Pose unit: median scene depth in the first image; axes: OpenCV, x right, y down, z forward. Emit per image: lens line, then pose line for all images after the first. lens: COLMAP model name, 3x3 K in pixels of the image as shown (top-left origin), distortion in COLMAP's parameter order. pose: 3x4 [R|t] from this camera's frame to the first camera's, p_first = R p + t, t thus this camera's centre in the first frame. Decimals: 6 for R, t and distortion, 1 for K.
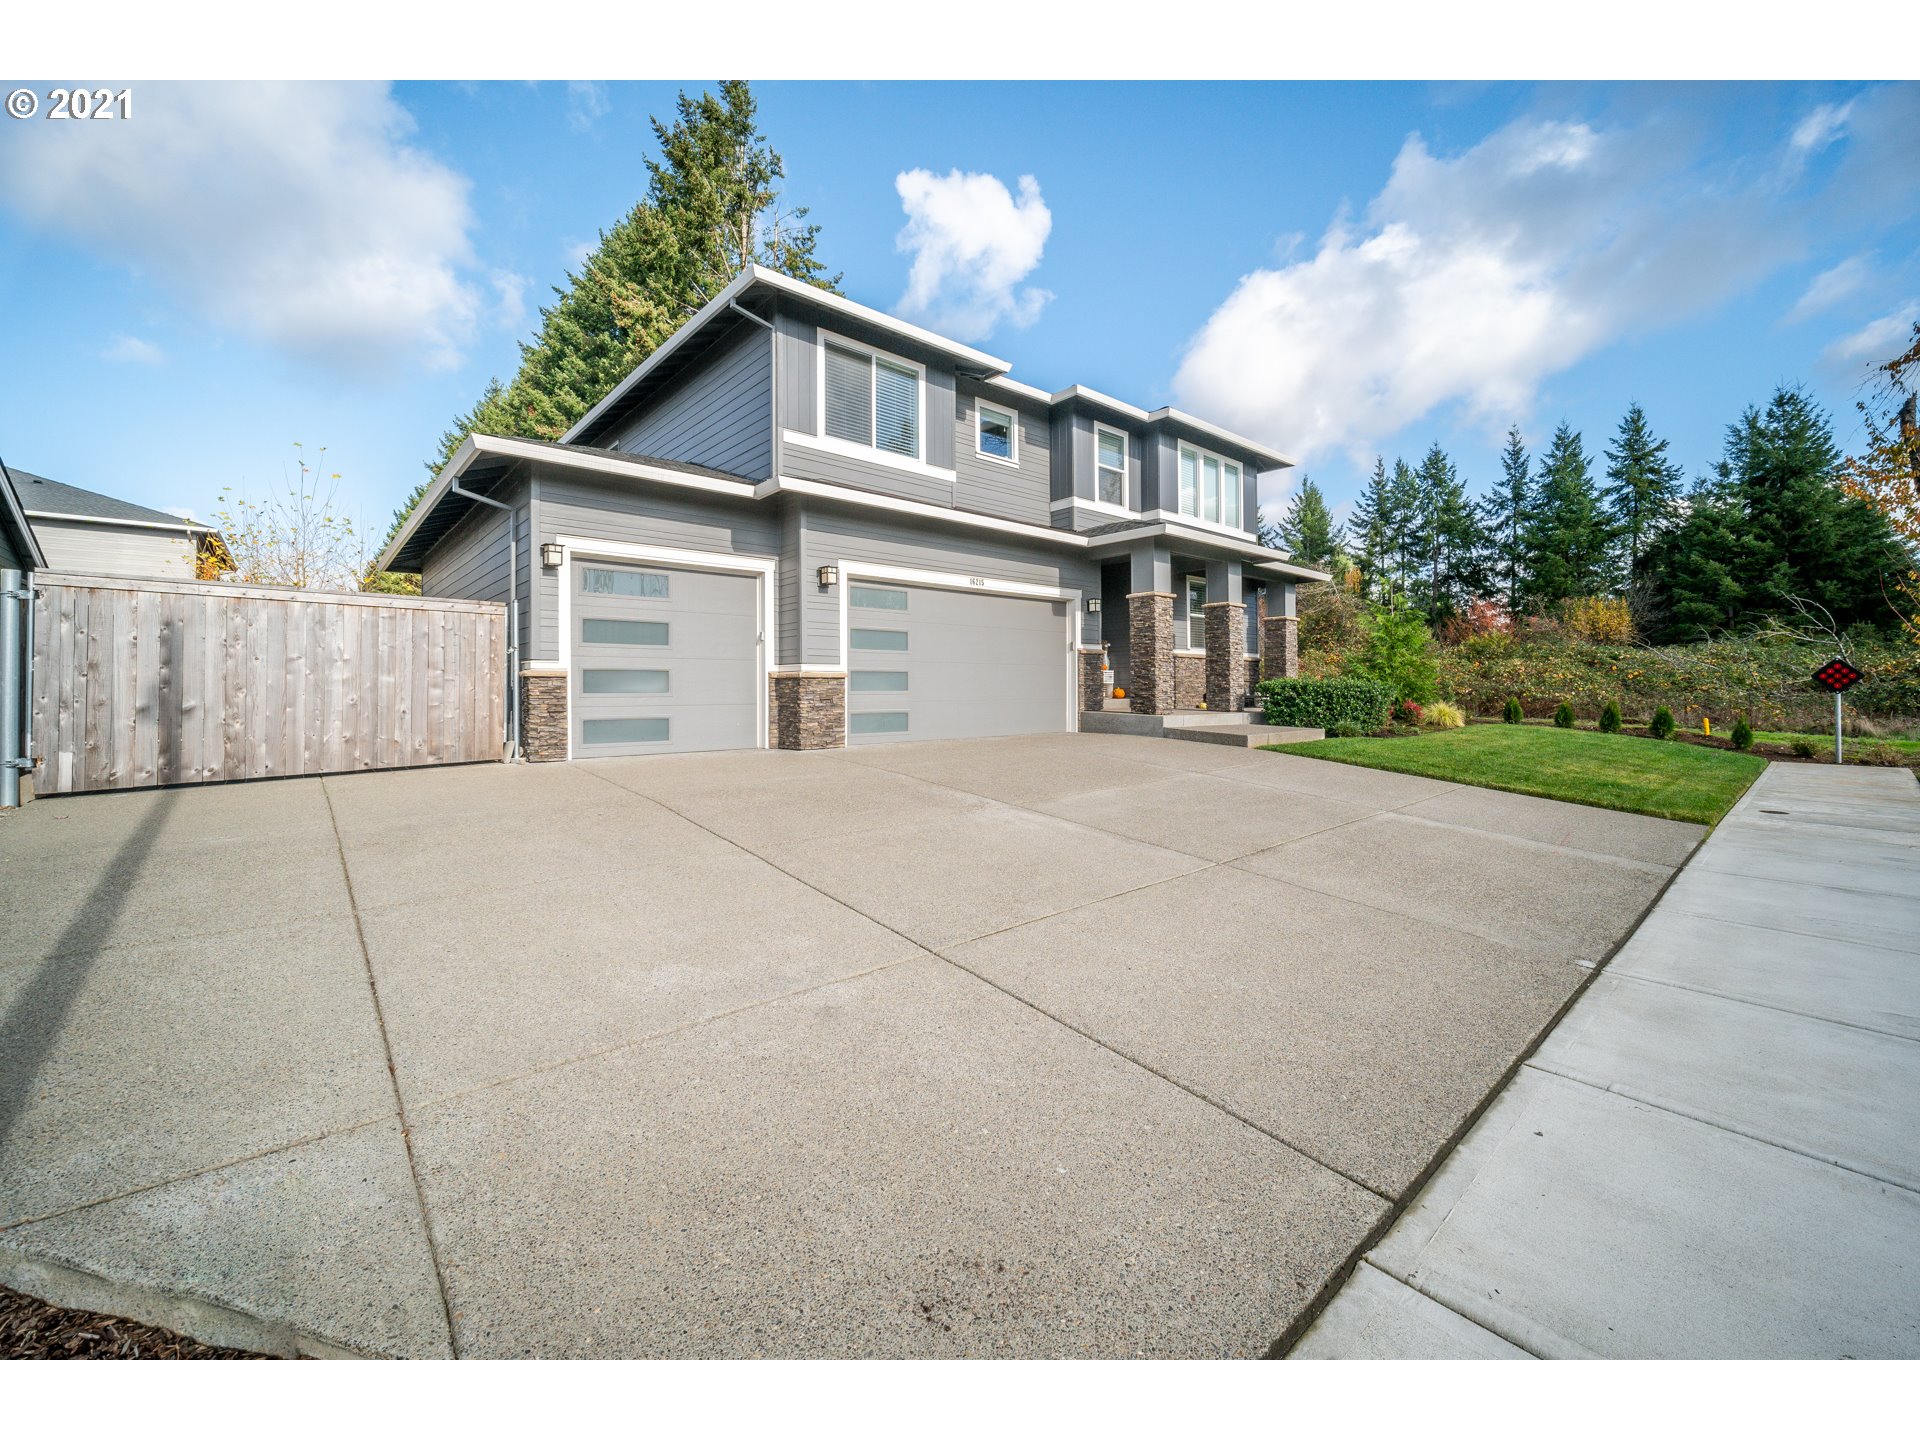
lens RADIAL K [[764.7, 0, 971.2], [0, 764.7, 705.3], [0, 0, 1]] dist [-0.001716, -0.000167]
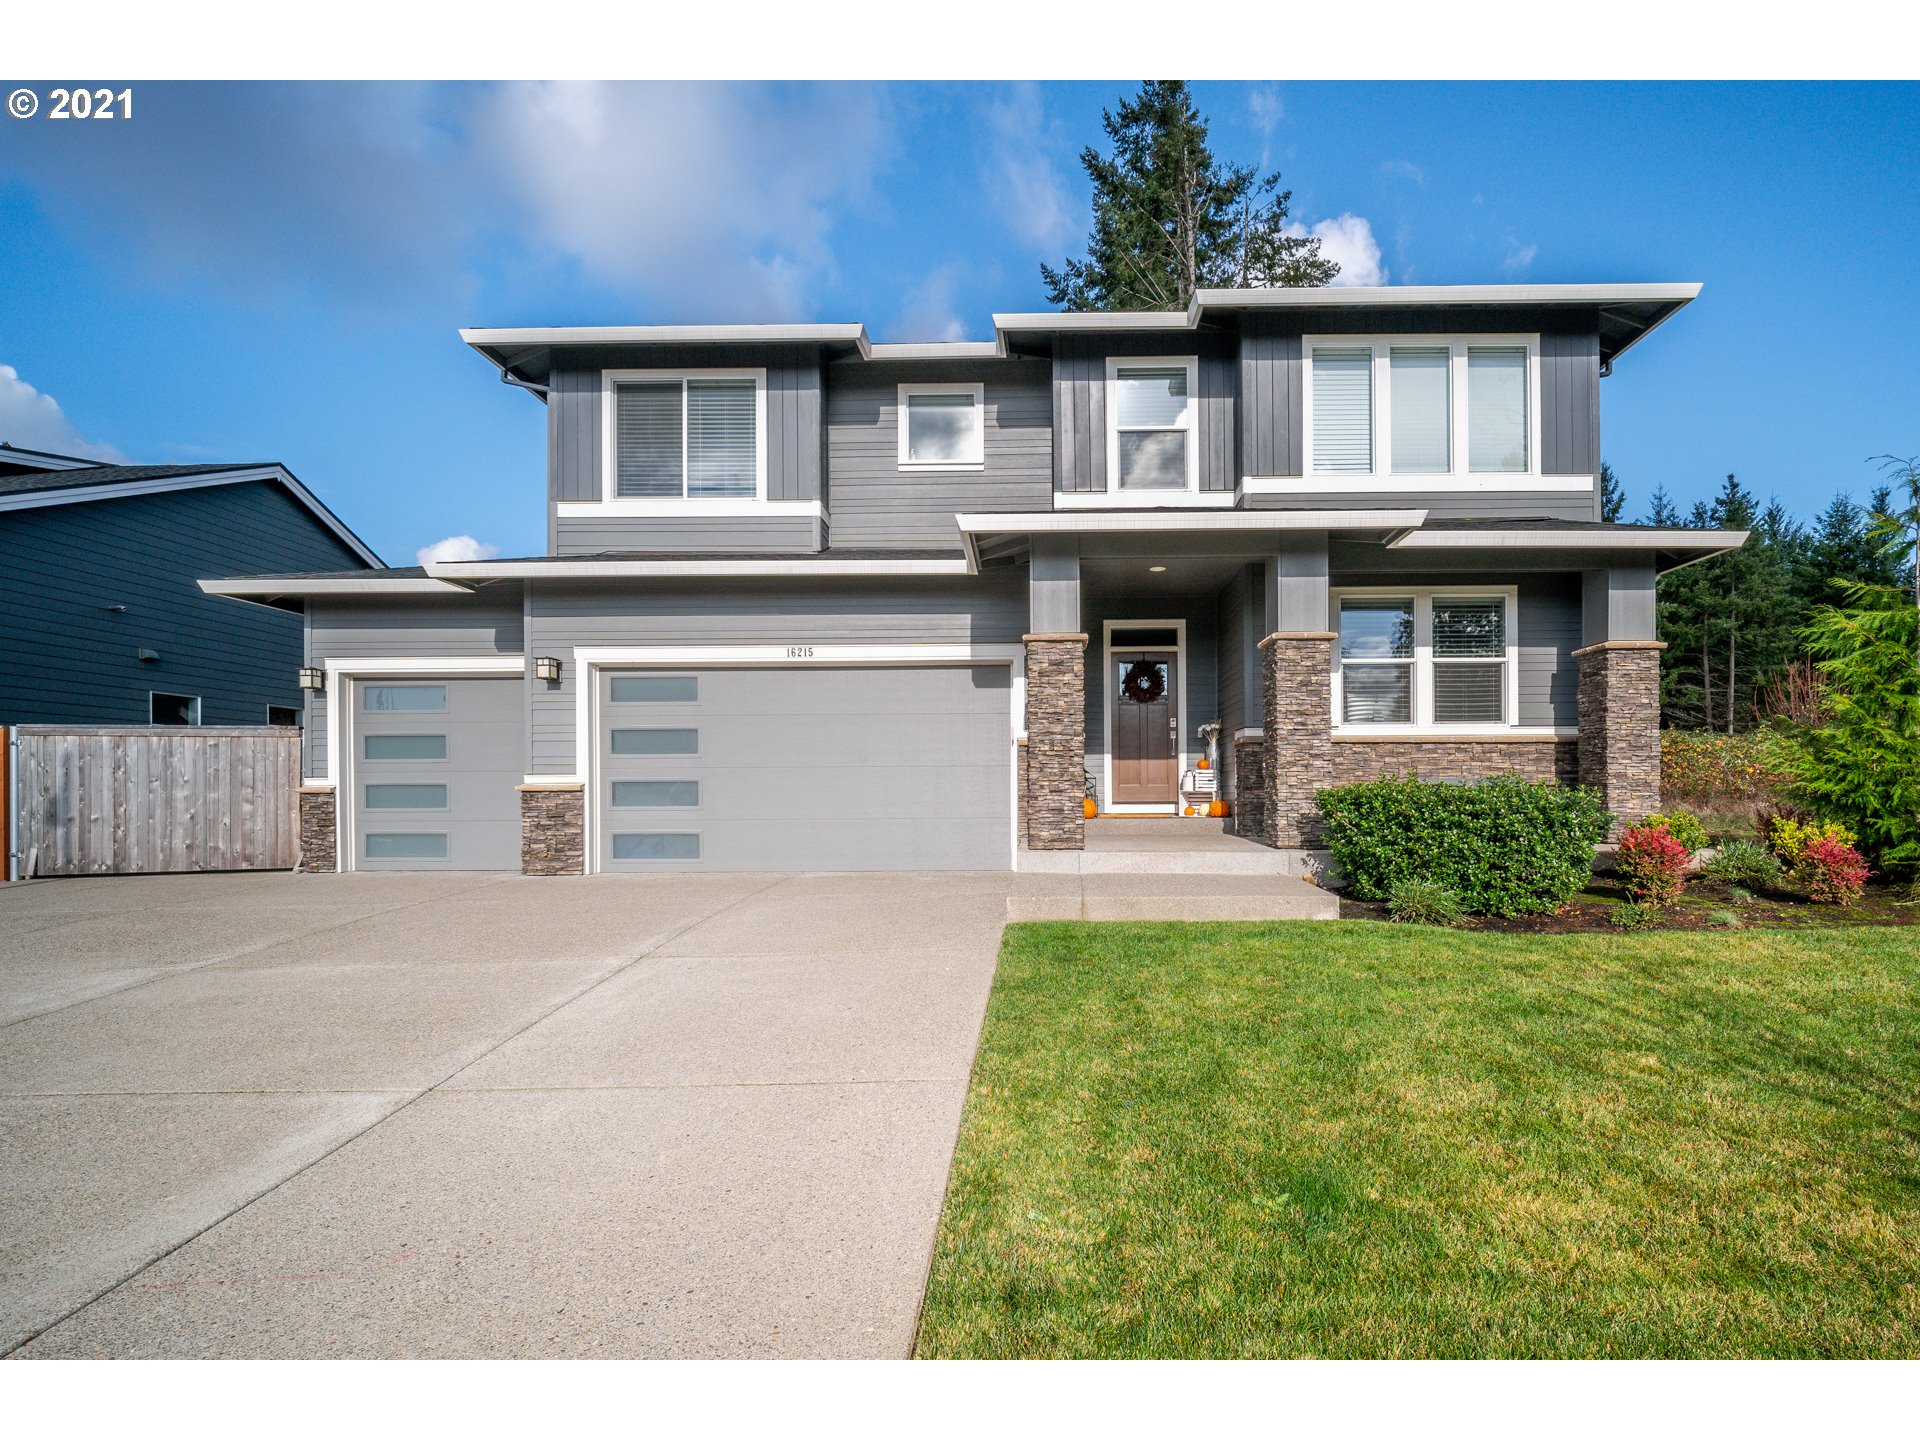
lens RADIAL K [[910.4, 0, 1039.4], [0, 910.4, 813.8], [0, 0, 1]] dist [-0.004953, 0.000057]
pose [[0.740341, 0.013857, -0.672088, 0.531409], [-0.010556, 0.999904, 0.008988, -0.015375], [0.672148, 0.000440, 0.740416, 0.377224]]
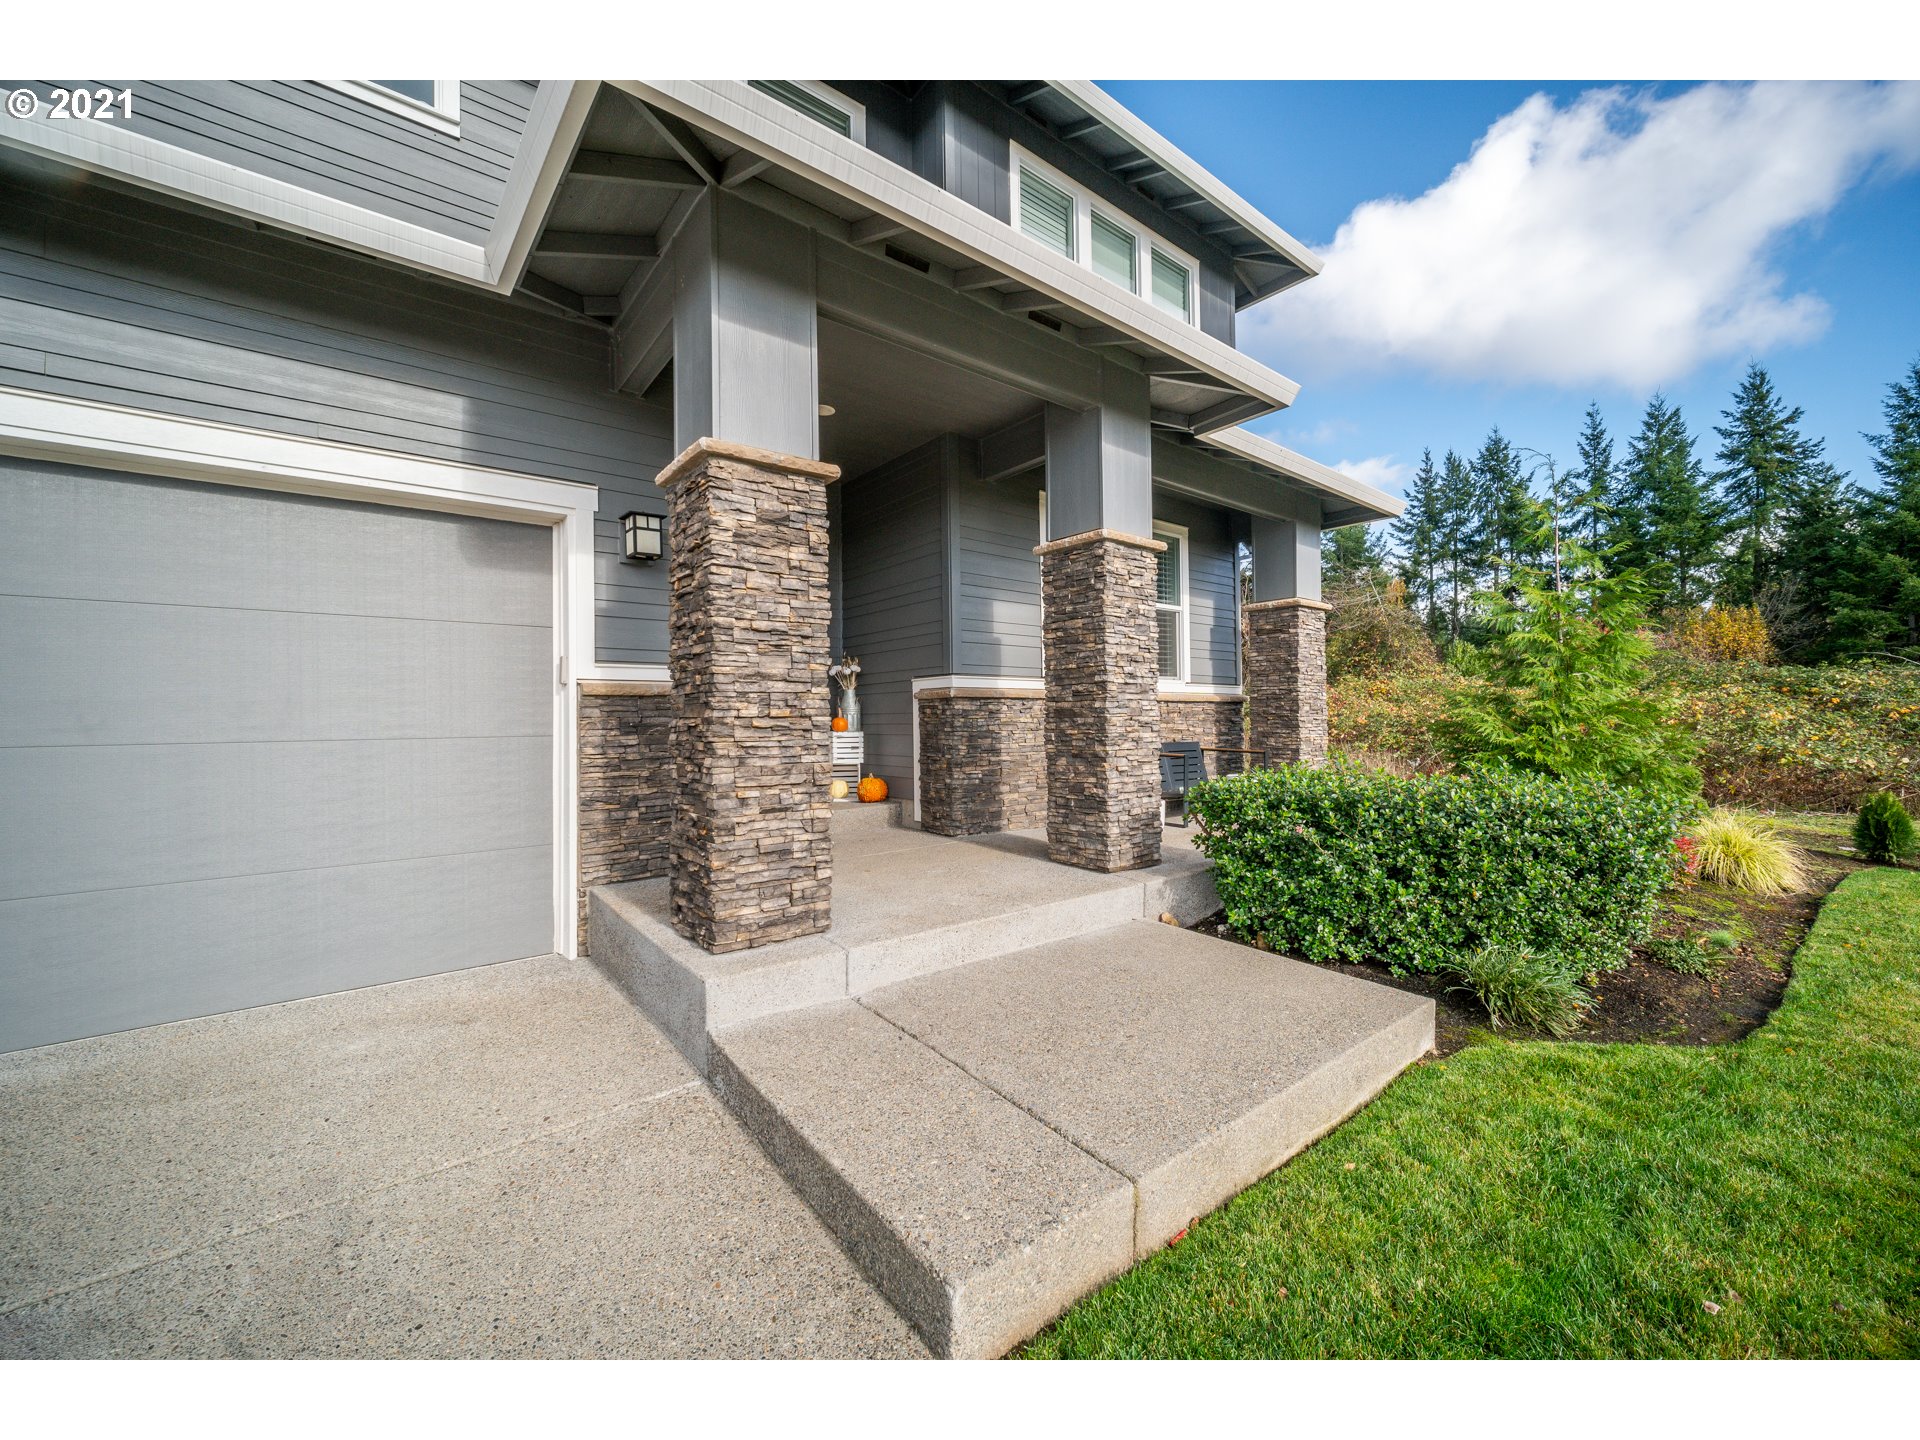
lens RADIAL K [[755.1, 0, 972.6], [0, 755.1, 727.1], [0, 0, 1]] dist [-0.001308, -0.000524]
pose [[0.999141, -0.005510, -0.041063, 0.249943], [0.005191, 0.999956, -0.007862, -0.042314], [0.041105, 0.007642, 0.999126, 0.578656]]
